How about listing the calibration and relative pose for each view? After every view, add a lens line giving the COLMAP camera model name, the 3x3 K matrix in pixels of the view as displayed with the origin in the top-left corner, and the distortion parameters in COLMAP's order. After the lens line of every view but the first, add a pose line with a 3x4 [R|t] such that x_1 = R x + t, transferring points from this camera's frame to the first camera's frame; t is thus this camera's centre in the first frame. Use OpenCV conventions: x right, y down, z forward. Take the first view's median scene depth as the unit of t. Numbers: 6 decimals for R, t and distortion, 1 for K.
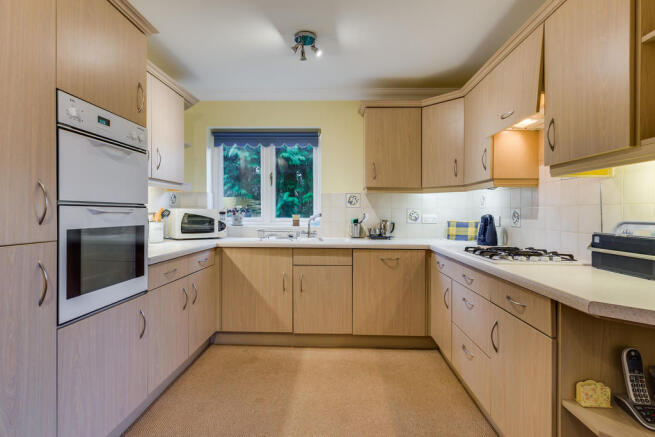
lens RADIAL K [[343.7, 0, 325.7], [0, 343.7, 218.5], [0, 0, 1]] dist [-0.003227, 0.002893]
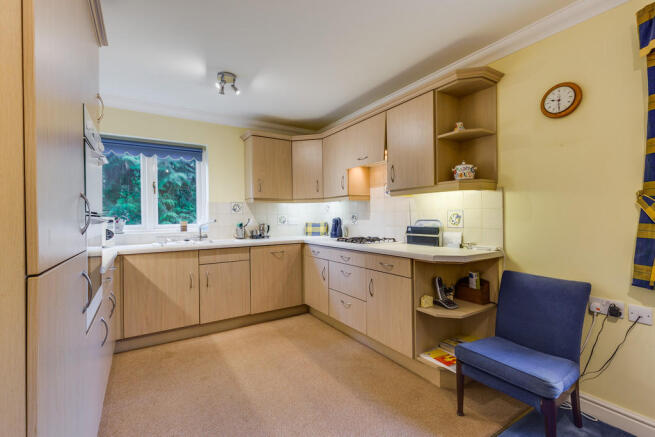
lens RADIAL K [[297.2, 0, 328.0], [0, 297.2, 219.8], [0, 0, 1]] dist [0.013677, -0.001445]
pose [[0.824553, -0.023063, 0.565314, -0.307316], [0.027585, 0.999619, 0.000545, -0.003133], [-0.565111, 0.015145, 0.824876, -0.071074]]
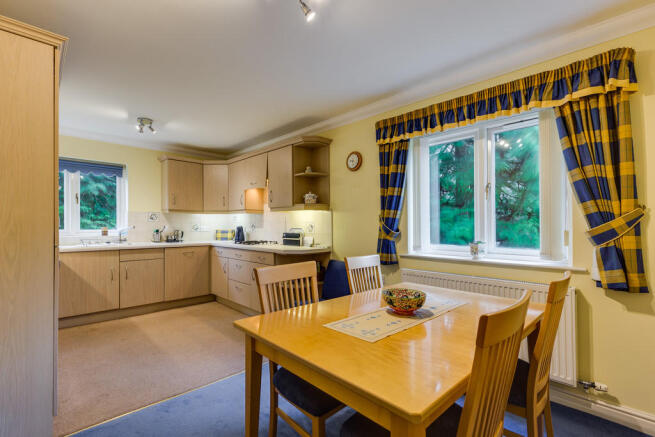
lens RADIAL K [[297.2, 0, 323.8], [0, 297.2, 229.4], [0, 0, 1]] dist [0.013677, -0.001445]
pose [[0.690984, -0.013906, 0.722737, -0.421107], [0.013676, 0.999887, 0.006164, 0.003660], [-0.722741, 0.005625, 0.691096, -0.515078]]
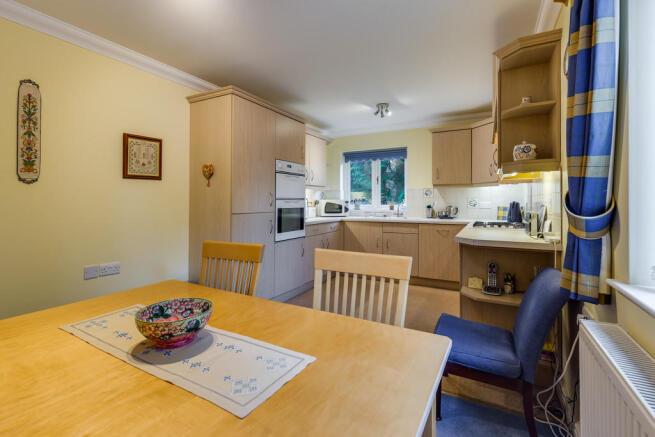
lens RADIAL K [[297.2, 0, 321.5], [0, 297.2, 211.6], [0, 0, 1]] dist [0.013677, -0.001445]
pose [[0.889417, 0.006767, -0.457046, 0.318490], [0.000785, 0.999866, 0.016333, 0.009509], [0.457095, -0.014886, 0.889293, -0.469004]]
